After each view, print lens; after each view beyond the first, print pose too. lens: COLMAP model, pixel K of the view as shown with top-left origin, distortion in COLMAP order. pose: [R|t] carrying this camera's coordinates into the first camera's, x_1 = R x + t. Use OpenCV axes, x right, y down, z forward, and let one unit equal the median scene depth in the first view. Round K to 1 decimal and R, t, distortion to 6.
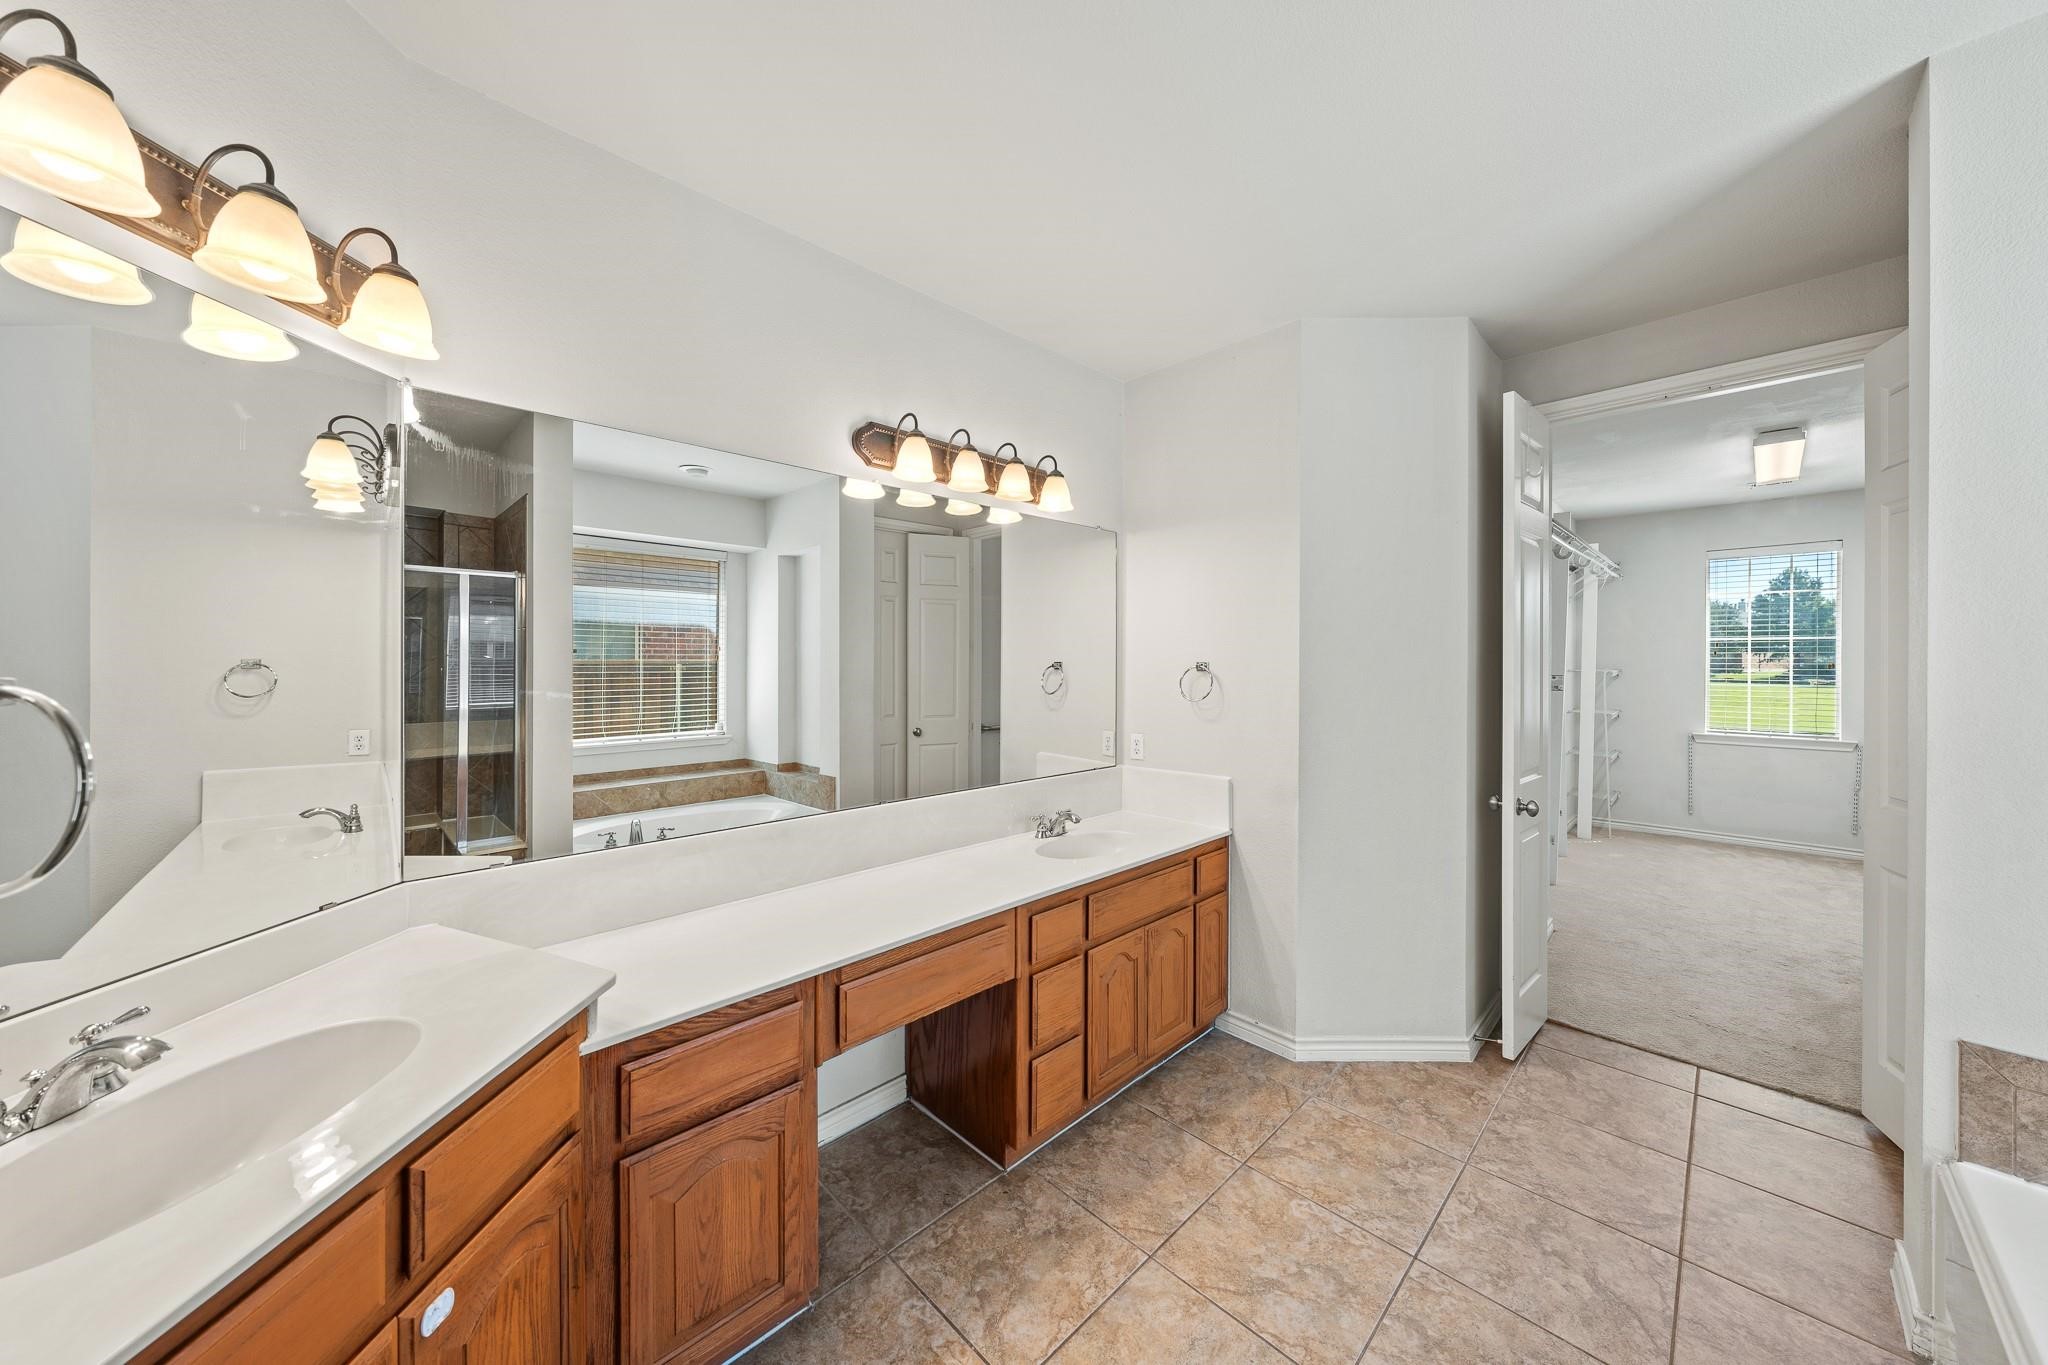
lens RADIAL K [[697.5, 0, 1022.5], [0, 697.5, 676.9], [0, 0, 1]] dist [-0.000246, -0.000053]
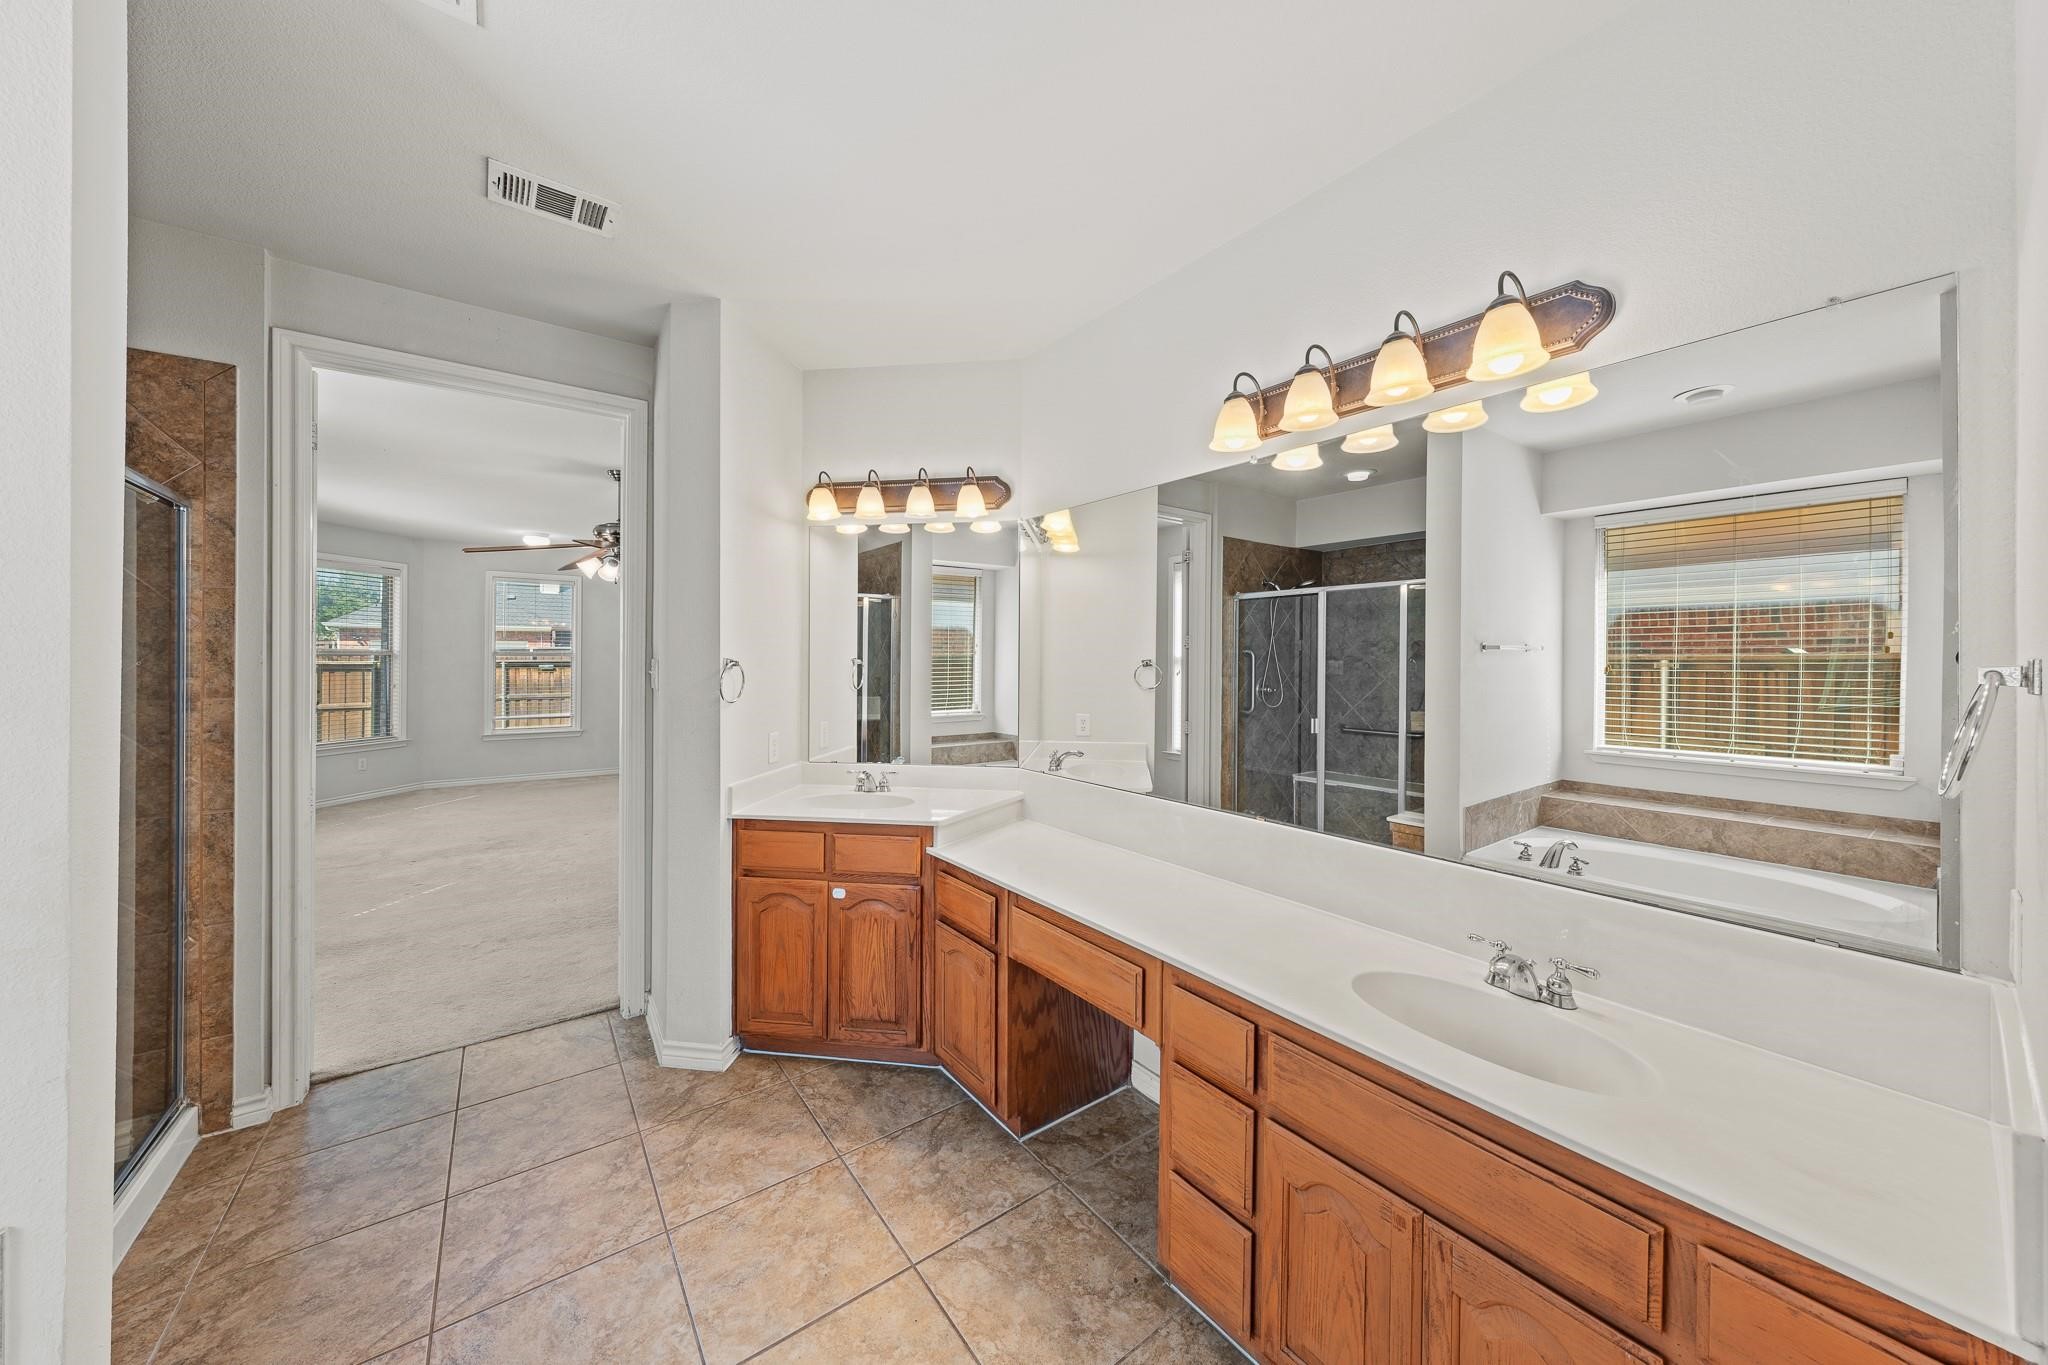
lens RADIAL K [[688.9, 0, 1022.7], [0, 688.9, 662.5], [0, 0, 1]] dist [0.000060, -0.000014]
pose [[-0.128683, 0.003788, -0.991679, 0.880292], [-0.018259, 0.999814, 0.006188, -0.021024], [0.991518, 0.018904, -0.128590, 1.018139]]
